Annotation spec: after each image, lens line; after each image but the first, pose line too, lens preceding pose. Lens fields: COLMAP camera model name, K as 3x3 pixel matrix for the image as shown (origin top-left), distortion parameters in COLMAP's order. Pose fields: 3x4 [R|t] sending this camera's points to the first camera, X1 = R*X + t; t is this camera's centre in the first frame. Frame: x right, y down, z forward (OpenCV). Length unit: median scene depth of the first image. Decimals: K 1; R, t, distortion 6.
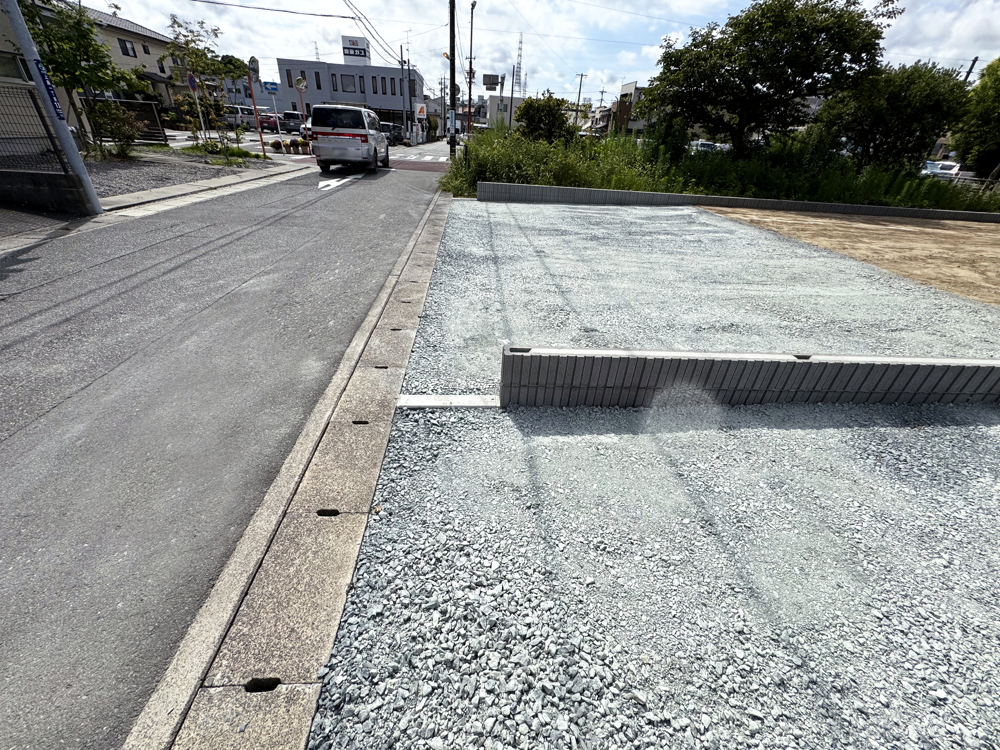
lens RADIAL K [[399.1, 0, 502.2], [0, 399.1, 371.6], [0, 0, 1]] dist [-0.000623, 0.000369]
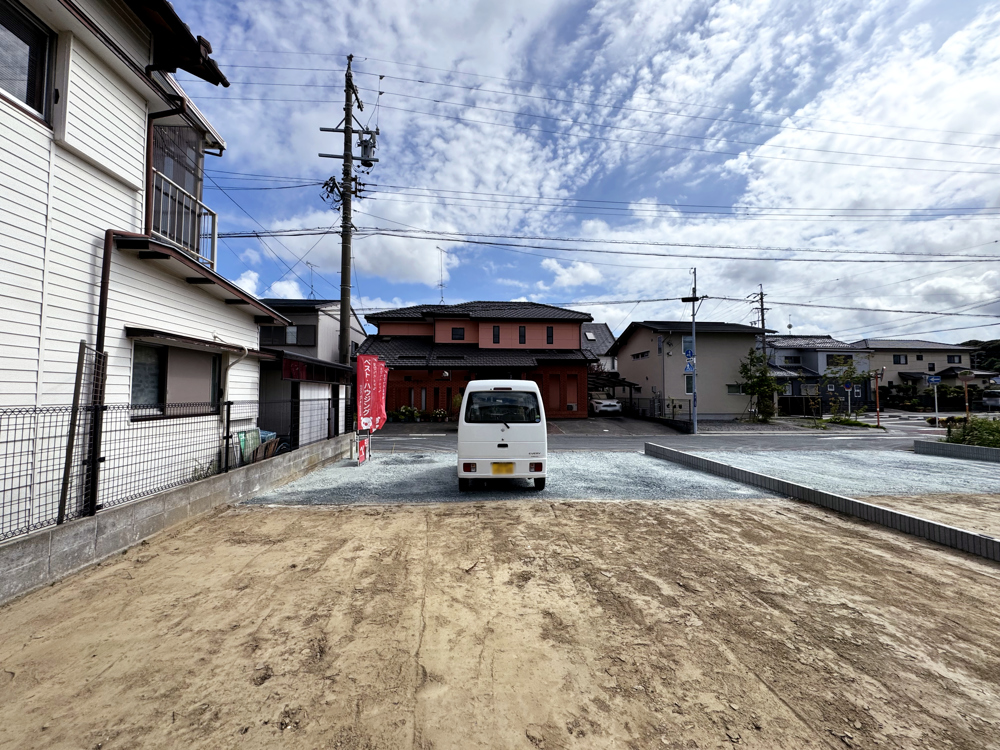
lens RADIAL K [[399.1, 0, 502.2], [0, 399.1, 371.6], [0, 0, 1]] dist [-0.000623, 0.000369]
pose [[0.013630, -0.114997, -0.993272, 0.991589], [-0.512499, 0.852159, -0.105692, 0.129728], [0.858580, 0.510491, -0.047321, -0.163764]]
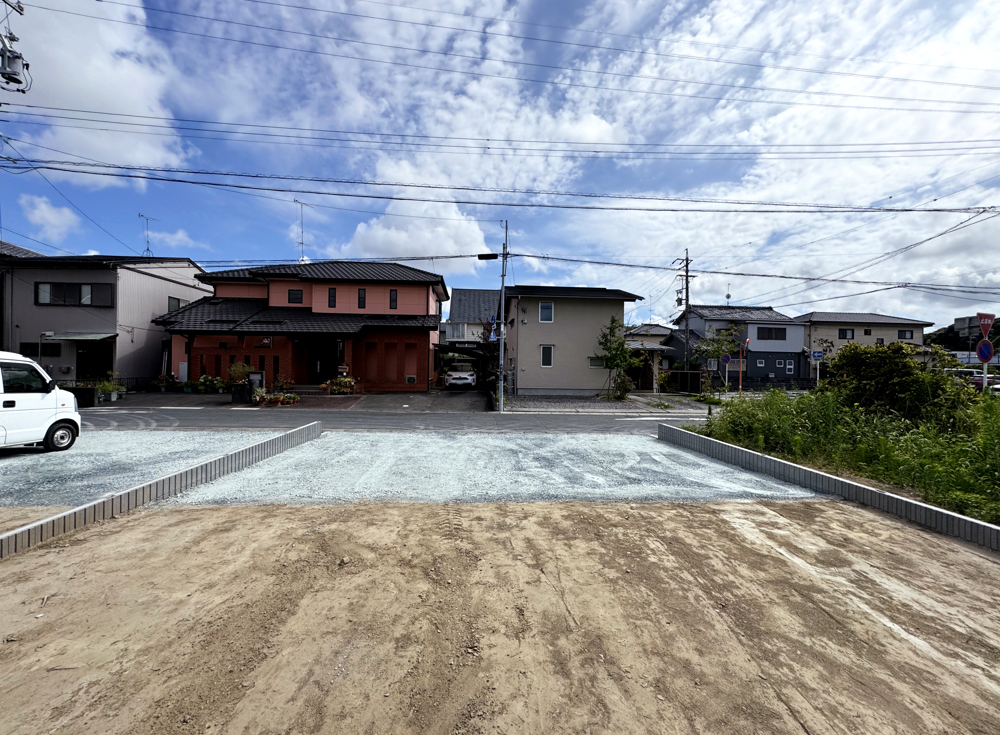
lens RADIAL K [[406.7, 0, 501.4], [0, 406.7, 366.5], [0, 0, 1]] dist [-0.003644, 0.000718]
pose [[0.006319, -0.058882, -0.998245, 0.844906], [-0.524582, 0.849681, -0.053440, -0.252830], [0.851336, 0.523999, -0.025520, 0.460948]]
